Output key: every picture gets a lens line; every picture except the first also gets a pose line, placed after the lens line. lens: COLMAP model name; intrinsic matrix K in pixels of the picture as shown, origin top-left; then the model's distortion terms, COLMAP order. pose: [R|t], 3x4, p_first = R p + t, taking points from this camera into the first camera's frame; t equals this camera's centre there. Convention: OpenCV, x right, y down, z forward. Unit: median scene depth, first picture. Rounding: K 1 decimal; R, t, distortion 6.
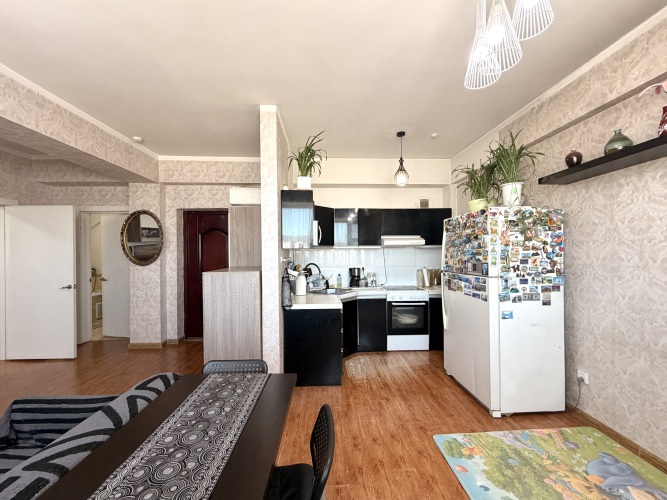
lens RADIAL K [[272.4, 0, 333.2], [0, 272.4, 249.4], [0, 0, 1]] dist [0.000489, -0.000244]
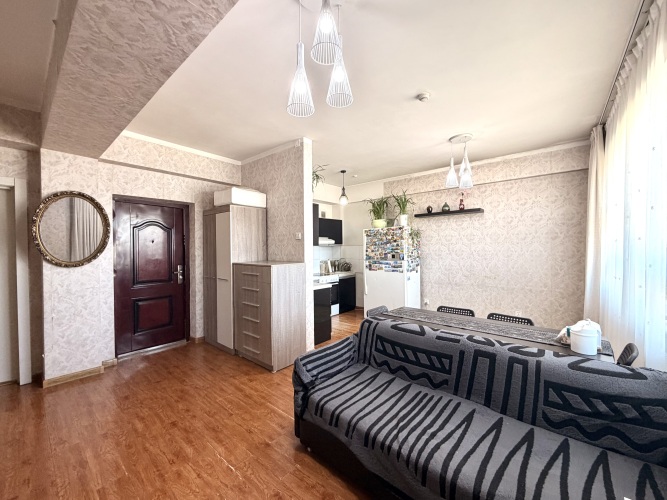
lens RADIAL K [[272.4, 0, 333.7], [0, 272.4, 249.0], [0, 0, 1]] dist [0.000489, -0.000244]
pose [[0.685761, -0.000133, 0.727827, -0.903130], [-0.003035, 0.999991, 0.003043, 0.007248], [-0.727820, -0.004296, 0.685754, -0.011761]]
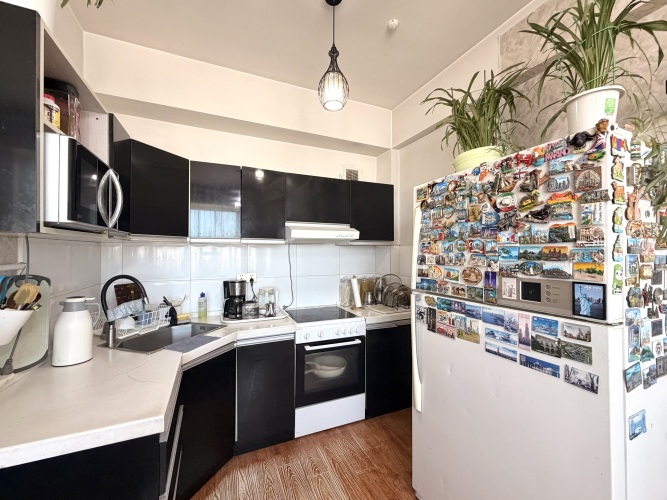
lens RADIAL K [[272.4, 0, 334.8], [0, 272.4, 249.6], [0, 0, 1]] dist [0.000489, -0.000244]
pose [[0.930948, 0.010759, 0.364993, 0.087217], [-0.011447, 0.999934, -0.000279, 0.007651], [-0.364973, -0.003919, 0.931010, 0.568581]]
